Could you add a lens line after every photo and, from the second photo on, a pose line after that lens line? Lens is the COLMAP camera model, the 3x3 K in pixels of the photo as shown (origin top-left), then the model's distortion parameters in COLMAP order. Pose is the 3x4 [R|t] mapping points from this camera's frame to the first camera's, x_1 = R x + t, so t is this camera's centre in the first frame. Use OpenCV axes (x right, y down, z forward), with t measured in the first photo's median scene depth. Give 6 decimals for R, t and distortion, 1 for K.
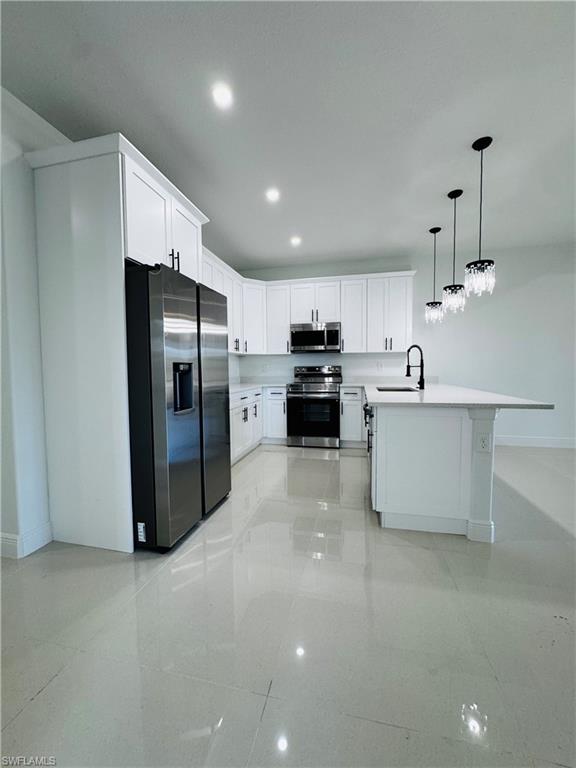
lens RADIAL K [[306.0, 0, 289.8], [0, 306.0, 382.3], [0, 0, 1]] dist [-0.004762, -0.000349]
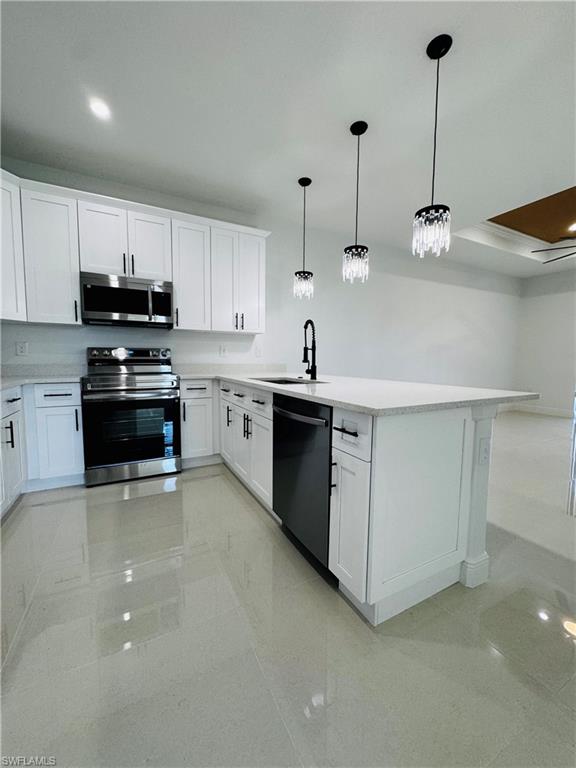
lens RADIAL K [[306.0, 0, 287.8], [0, 306.0, 384.6], [0, 0, 1]] dist [-0.004762, -0.000349]
pose [[0.764592, -0.038584, 0.643359, -0.079379], [0.015262, 0.999010, 0.041776, 0.001924], [-0.644334, -0.022122, 0.764424, 0.337295]]
